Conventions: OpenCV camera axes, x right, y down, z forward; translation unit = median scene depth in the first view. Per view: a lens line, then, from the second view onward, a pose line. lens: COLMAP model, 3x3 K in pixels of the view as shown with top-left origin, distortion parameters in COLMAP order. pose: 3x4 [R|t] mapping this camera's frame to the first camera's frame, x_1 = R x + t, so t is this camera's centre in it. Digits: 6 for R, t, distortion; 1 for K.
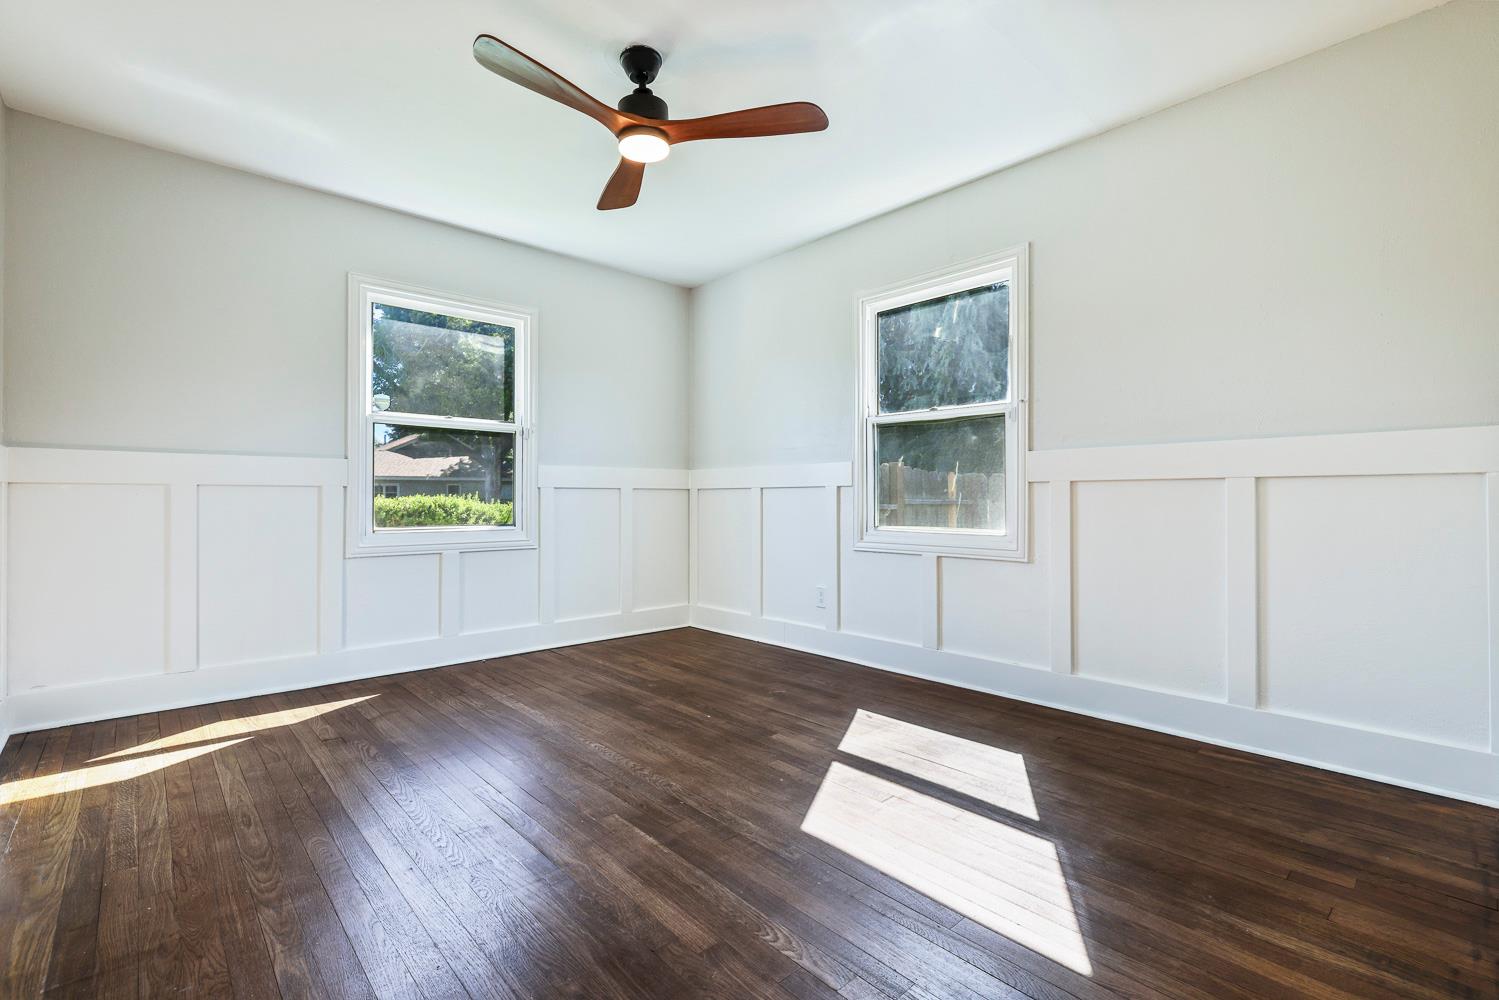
lens RADIAL K [[673.2, 0, 751.0], [0, 673.2, 494.1], [0, 0, 1]] dist [0.000732, 0.000637]
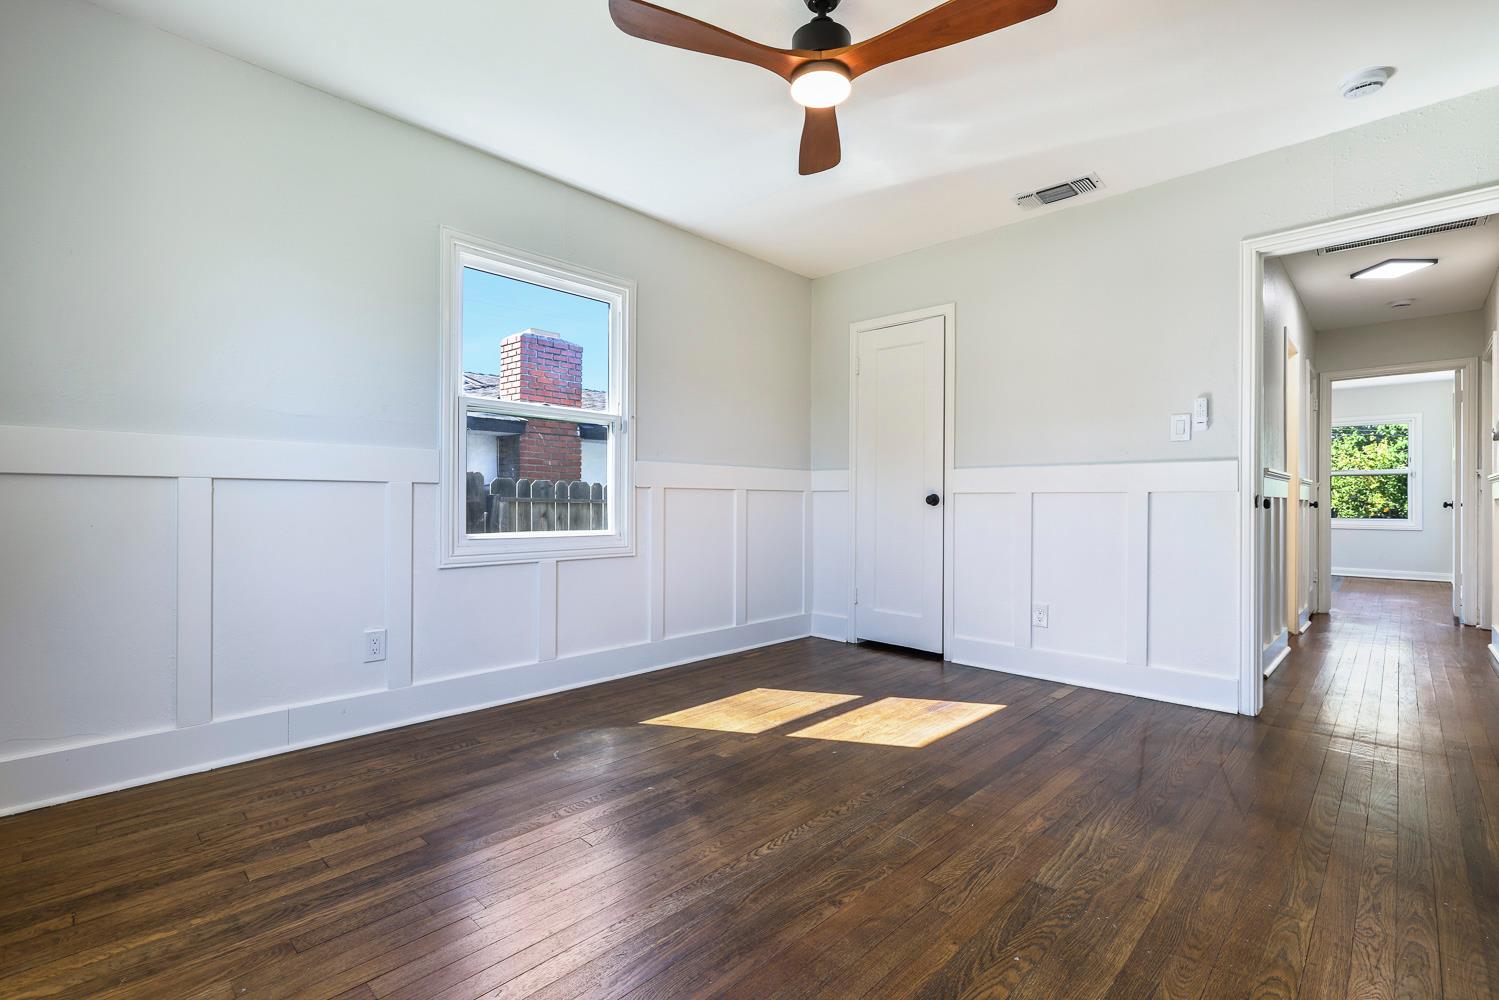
lens RADIAL K [[673.2, 0, 751.0], [0, 673.2, 494.1], [0, 0, 1]] dist [0.000732, 0.000637]
pose [[-0.060826, 0.013246, 0.998060, -0.883285], [-0.012552, 0.999823, -0.014034, 0.009195], [-0.998069, -0.013381, -0.060649, 0.998140]]
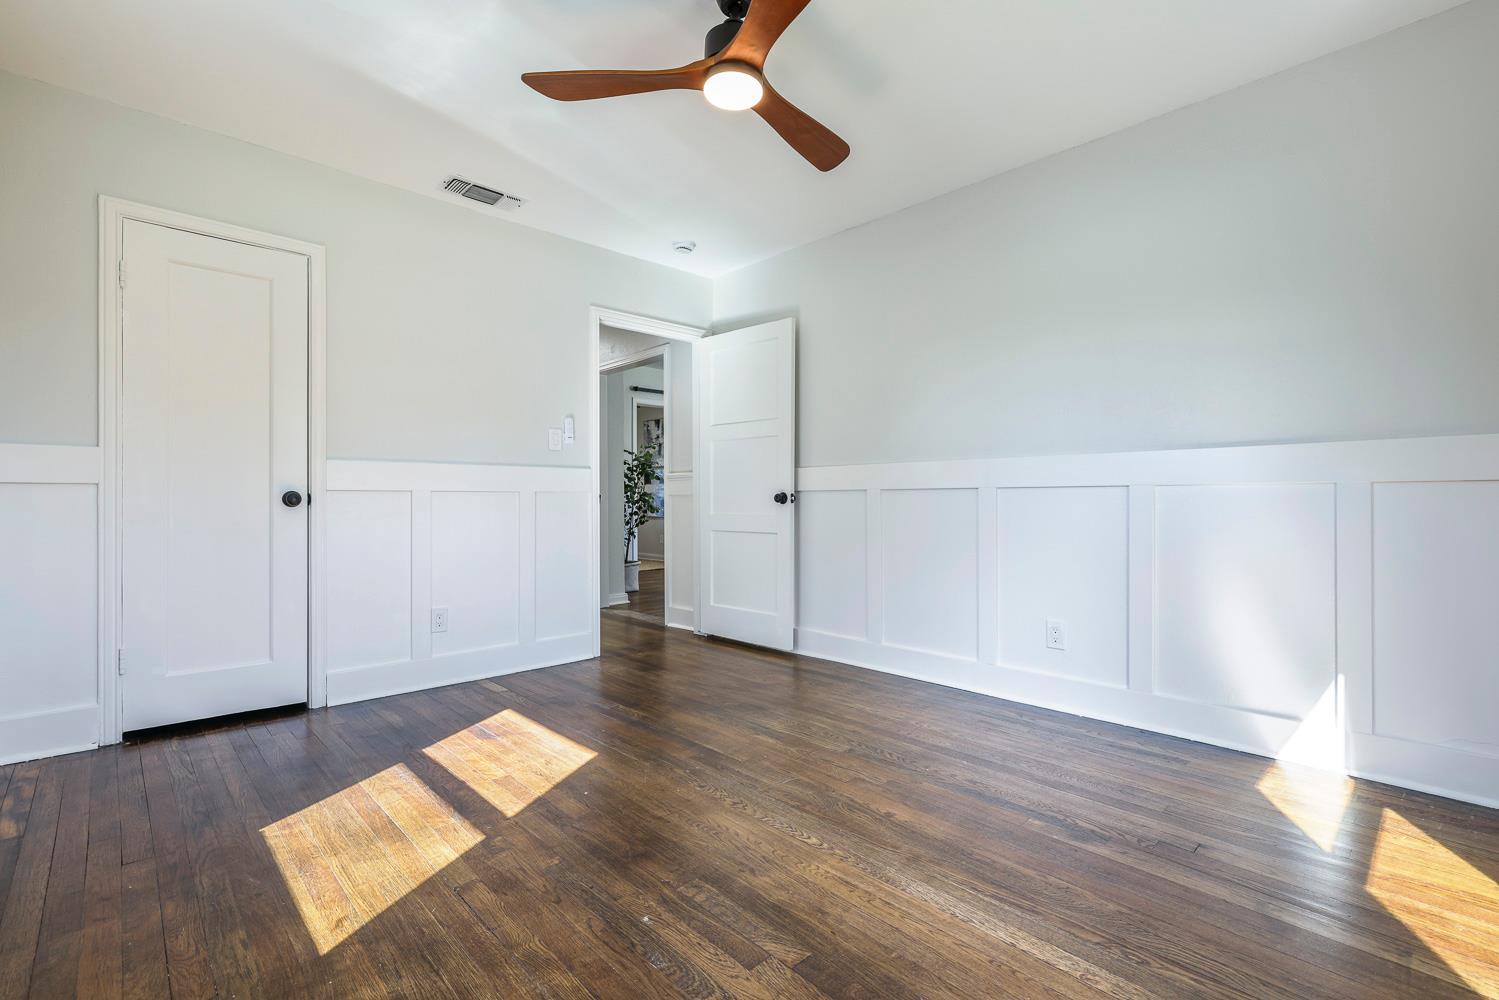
lens RADIAL K [[673.2, 0, 751.0], [0, 673.2, 494.1], [0, 0, 1]] dist [0.000732, 0.000637]
pose [[-0.999833, 0.002243, -0.018117, -0.144584], [0.002548, 0.999856, -0.016805, 0.008846], [0.018077, -0.016848, -0.999695, 1.629929]]
